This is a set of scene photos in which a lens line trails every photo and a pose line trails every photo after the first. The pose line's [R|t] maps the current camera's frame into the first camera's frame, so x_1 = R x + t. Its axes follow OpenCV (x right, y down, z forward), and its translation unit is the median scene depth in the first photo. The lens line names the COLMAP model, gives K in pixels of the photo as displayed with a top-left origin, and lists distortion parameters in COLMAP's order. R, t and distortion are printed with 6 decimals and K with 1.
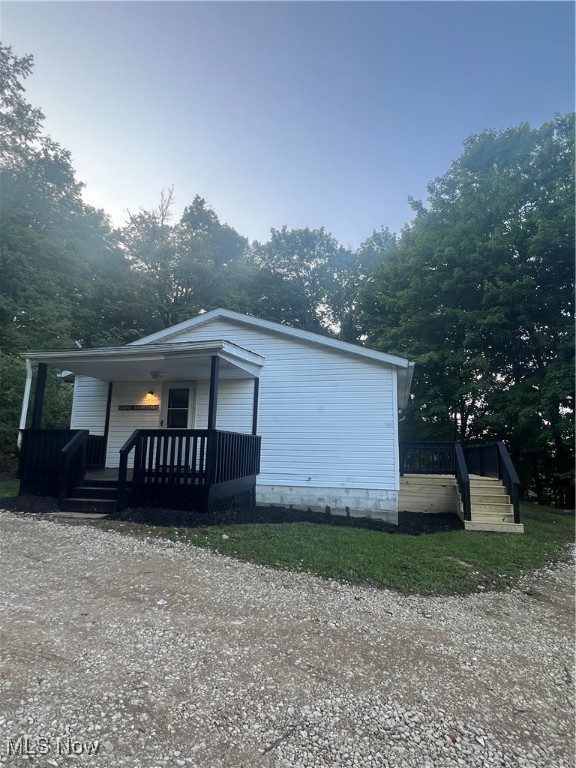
lens RADIAL K [[434.4, 0, 288.0], [0, 434.4, 384.0], [0, 0, 1]] dist [-0.004388, -0.000211]
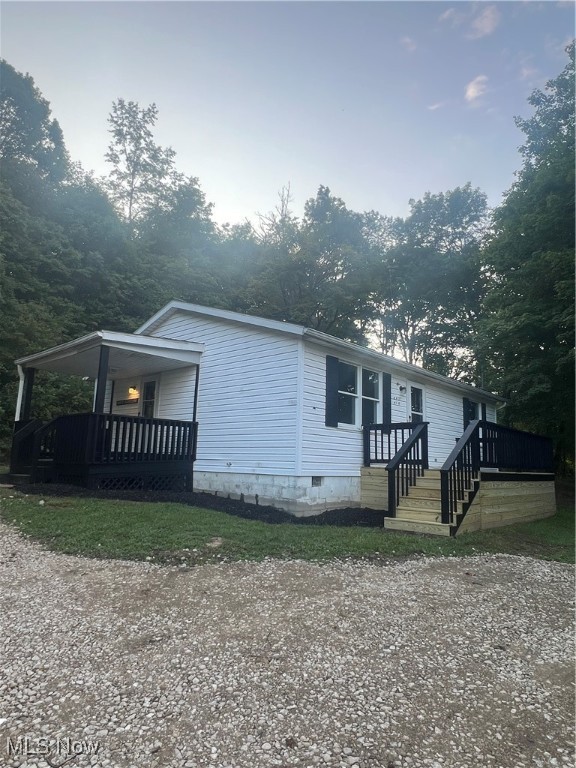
lens RADIAL K [[478.4, 0, 289.0], [0, 478.4, 384.7], [0, 0, 1]] dist [-0.003028, -0.000637]
pose [[0.882913, -0.072427, -0.463917, 0.591833], [0.068685, 0.997326, -0.024985, 0.070473], [0.464485, -0.009805, 0.885526, 0.118742]]
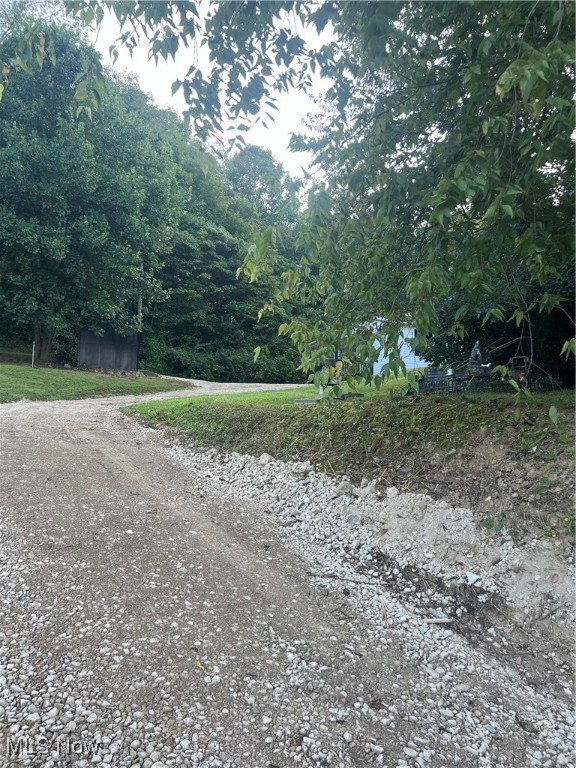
lens RADIAL K [[577.3, 0, 288.0], [0, 577.3, 384.0], [0, 0, 1]] dist [0.084049, -0.118345]
pose [[0.581288, -0.117462, -0.805175, 2.165169], [0.147903, 0.988294, -0.037399, 0.275378], [0.800143, -0.097348, 0.591856, -1.309080]]
